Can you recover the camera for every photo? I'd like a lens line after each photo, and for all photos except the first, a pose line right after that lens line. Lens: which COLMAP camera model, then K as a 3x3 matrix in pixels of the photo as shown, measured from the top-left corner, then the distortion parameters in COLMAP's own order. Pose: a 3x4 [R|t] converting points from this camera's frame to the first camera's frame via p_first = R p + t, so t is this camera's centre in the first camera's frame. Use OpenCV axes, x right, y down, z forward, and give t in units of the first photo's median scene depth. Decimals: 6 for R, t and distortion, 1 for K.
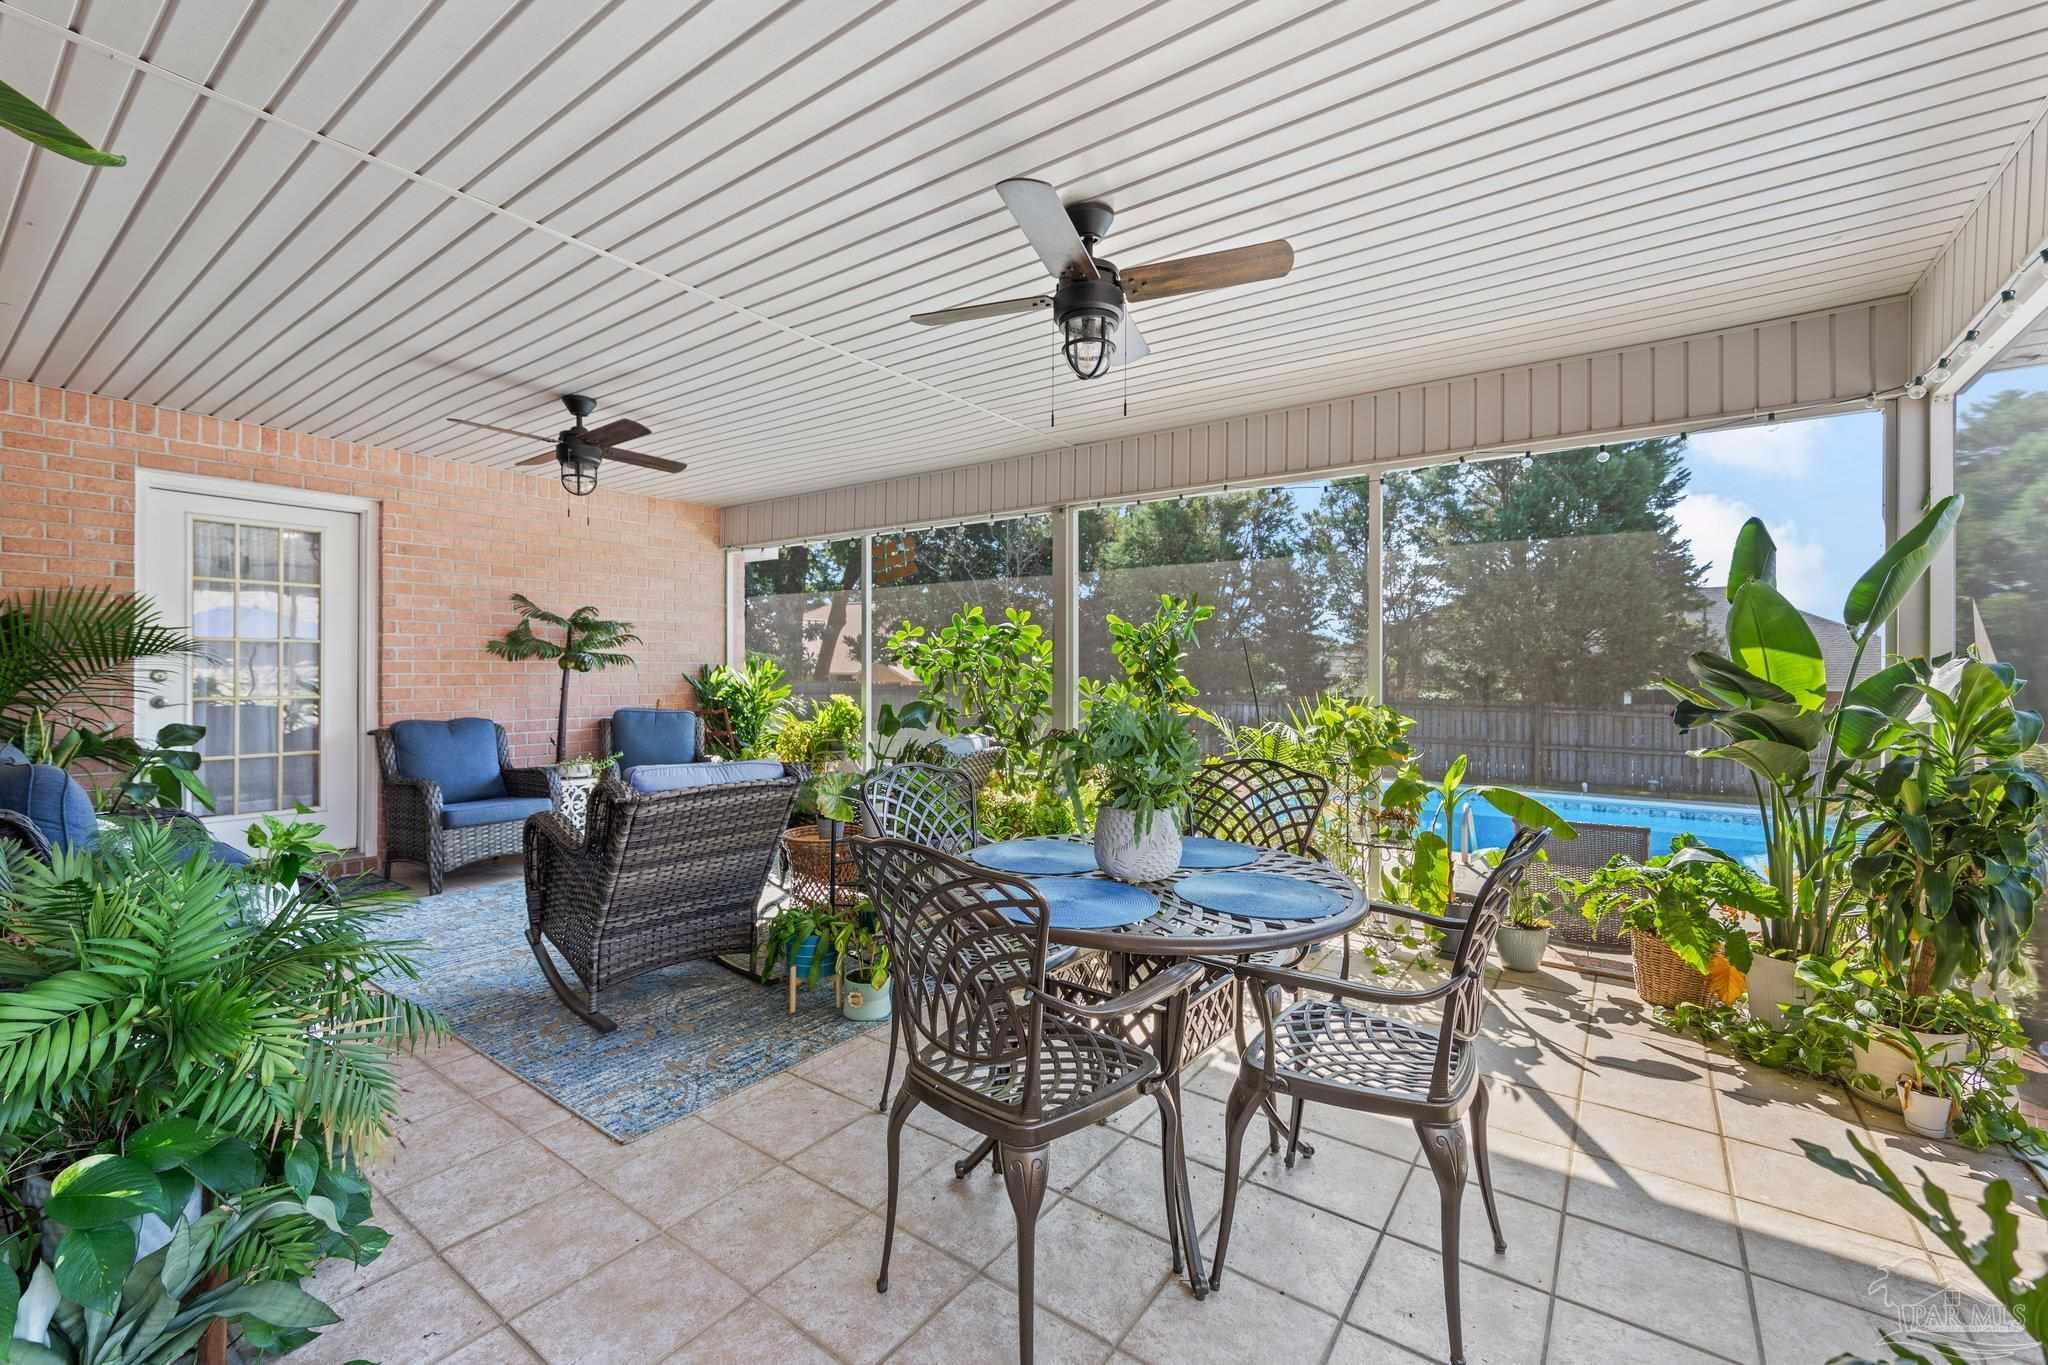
lens RADIAL K [[841.8, 0, 1017.8], [0, 841.8, 676.5], [0, 0, 1]] dist [0.011884, -0.000185]
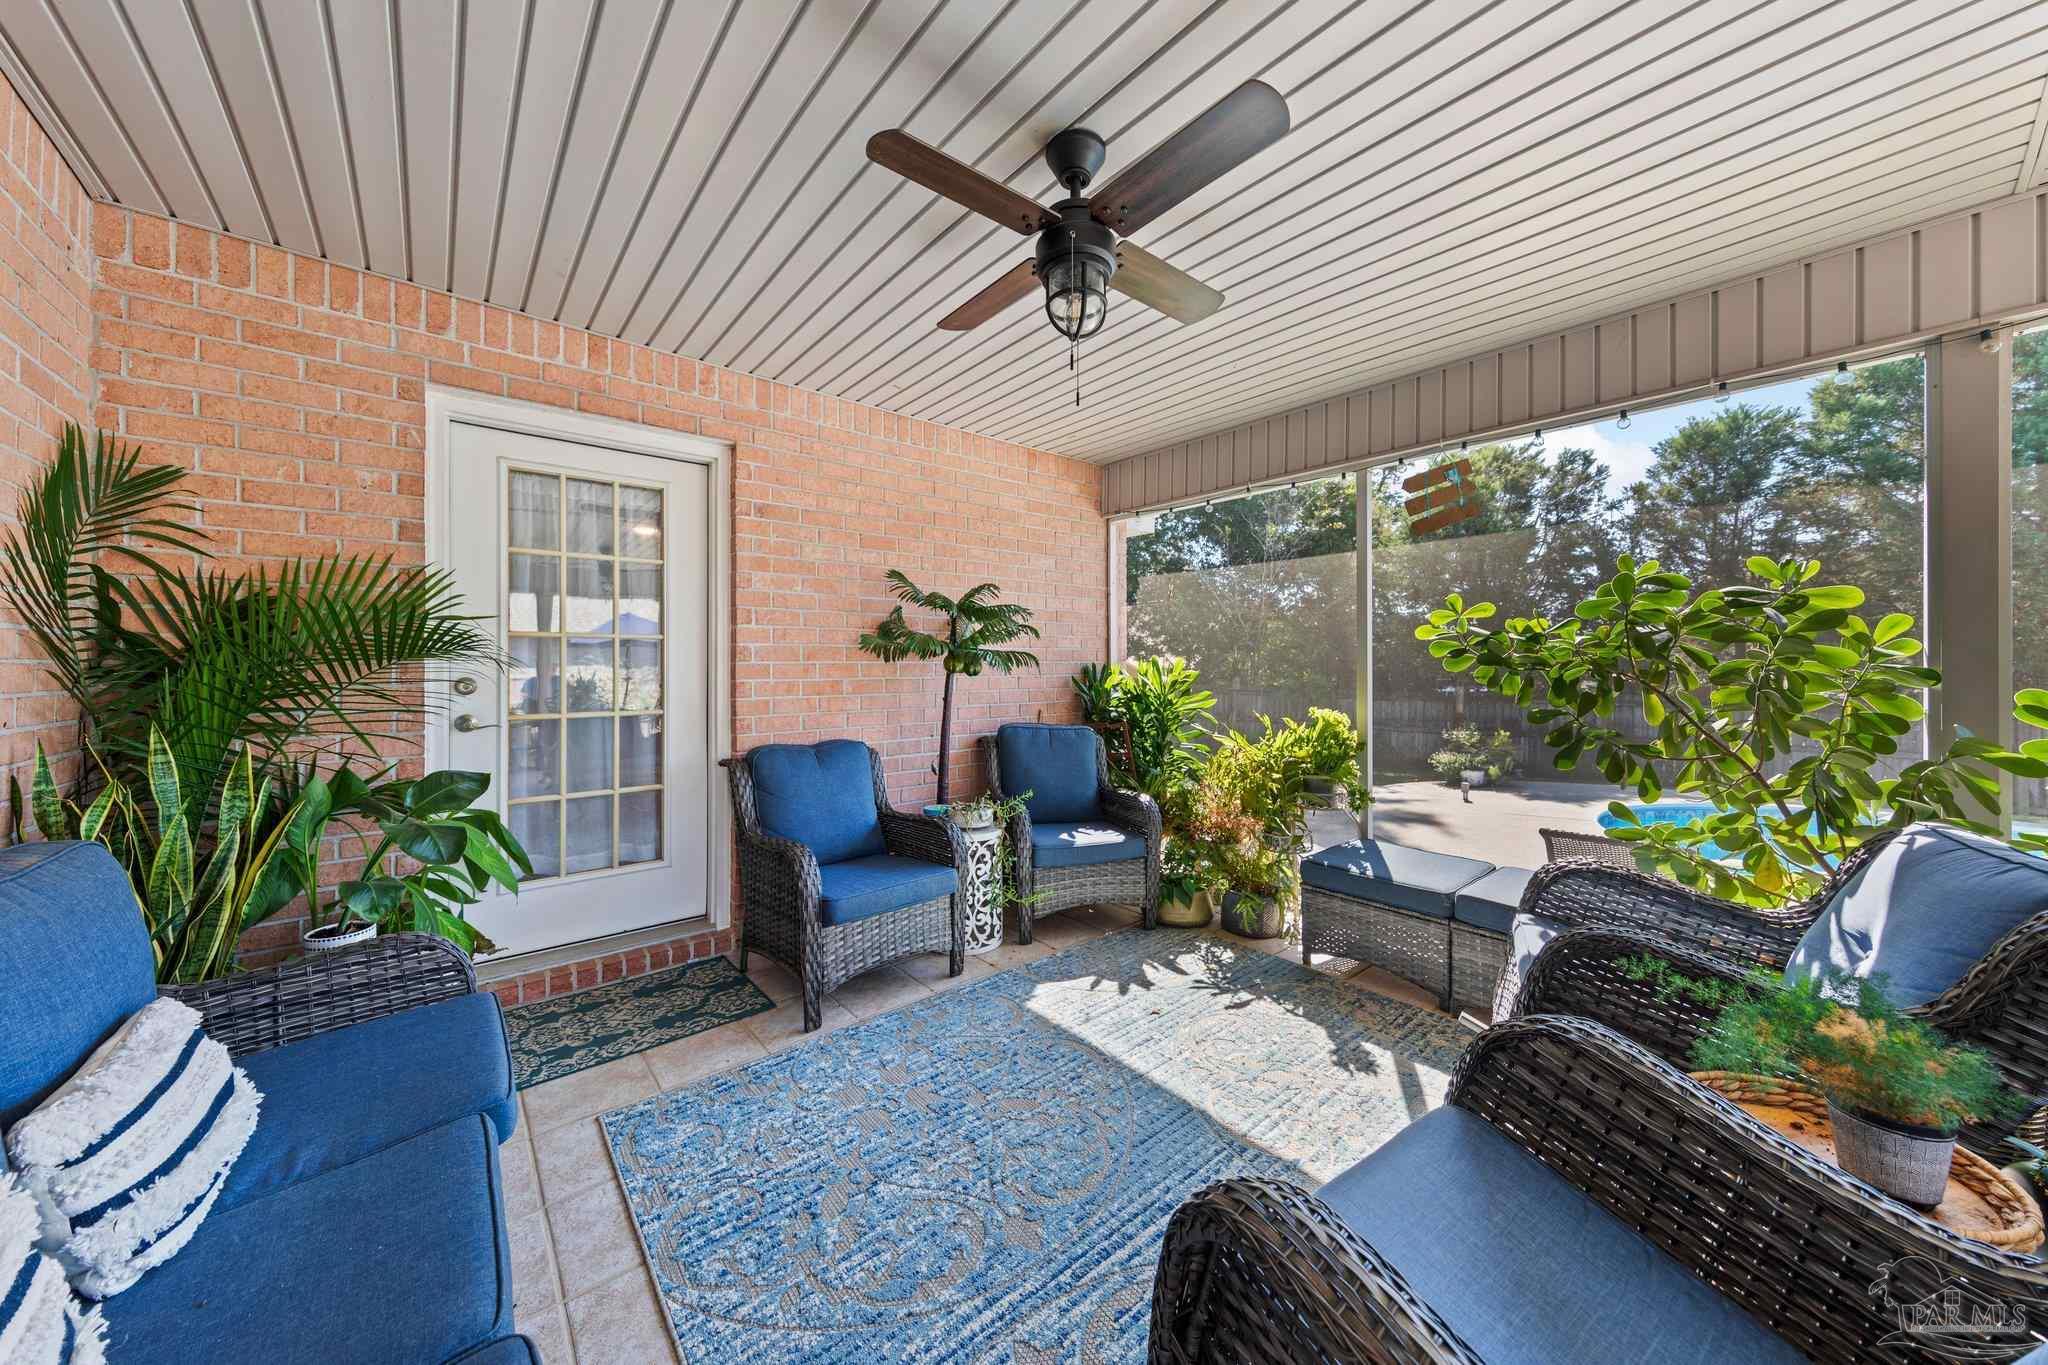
lens RADIAL K [[681.1, 0, 1015.5], [0, 681.1, 670.7], [0, 0, 1]] dist [0.021510, 0.000163]
pose [[0.971836, -0.002679, -0.235642, -0.447989], [0.002756, 0.999996, -0.000001, -0.013013], [0.235641, -0.000648, 0.971840, 0.575604]]
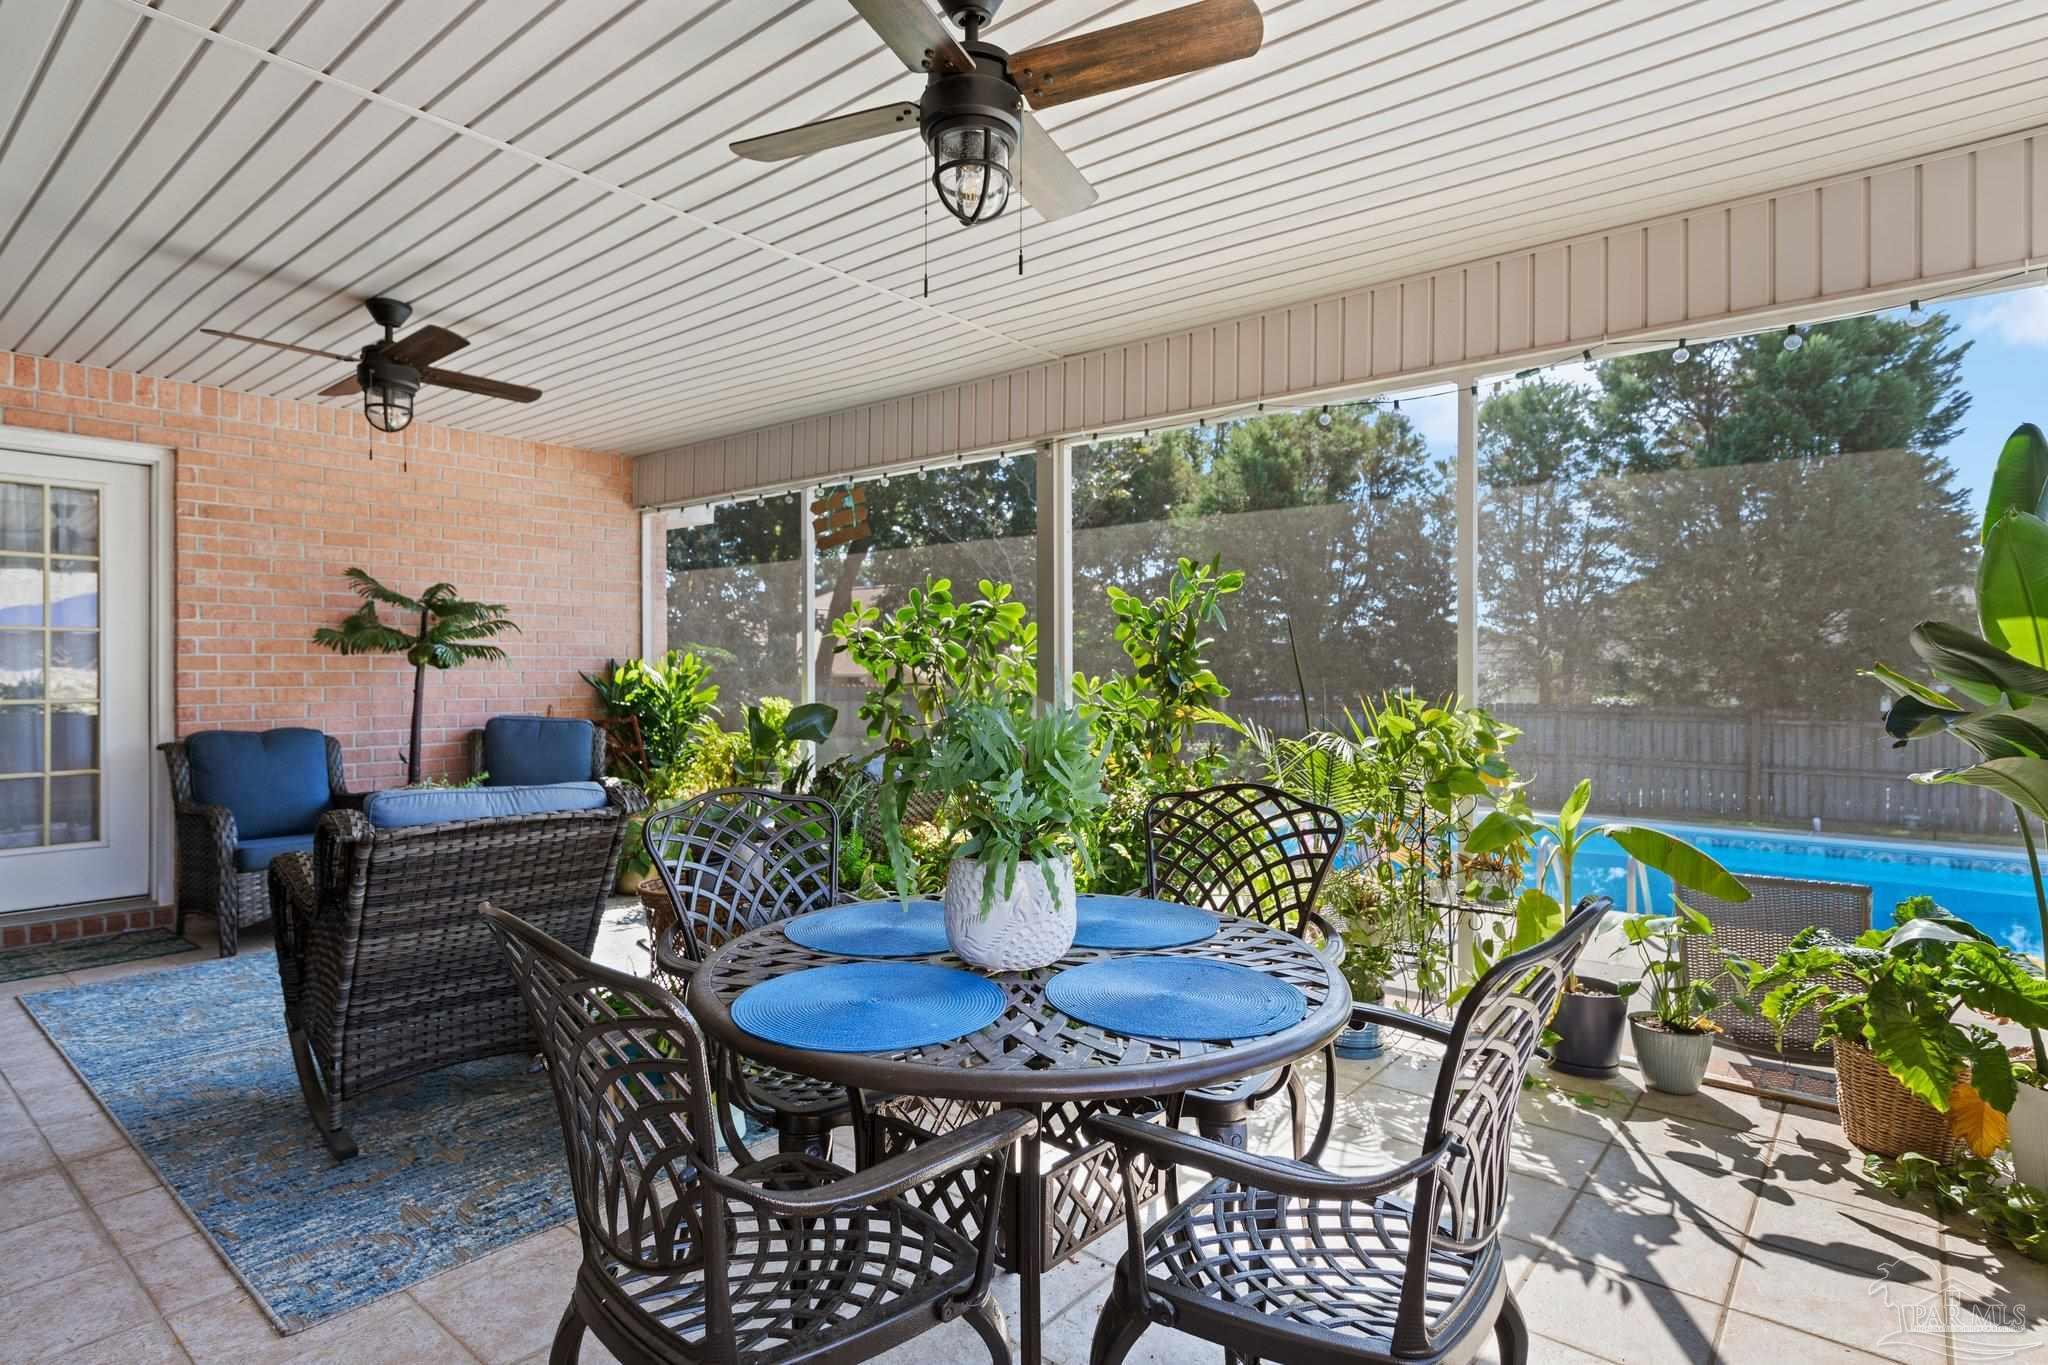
lens RADIAL K [[1057.5, 0, 1024.0], [0, 1057.5, 682.5], [0, 0, 1]] dist [0.004772, 0.005839]
pose [[0.998054, -0.002700, -0.062296, 0.102834], [0.002846, 0.999993, 0.002266, 0.008660], [0.062289, -0.002439, 0.998055, 0.087911]]
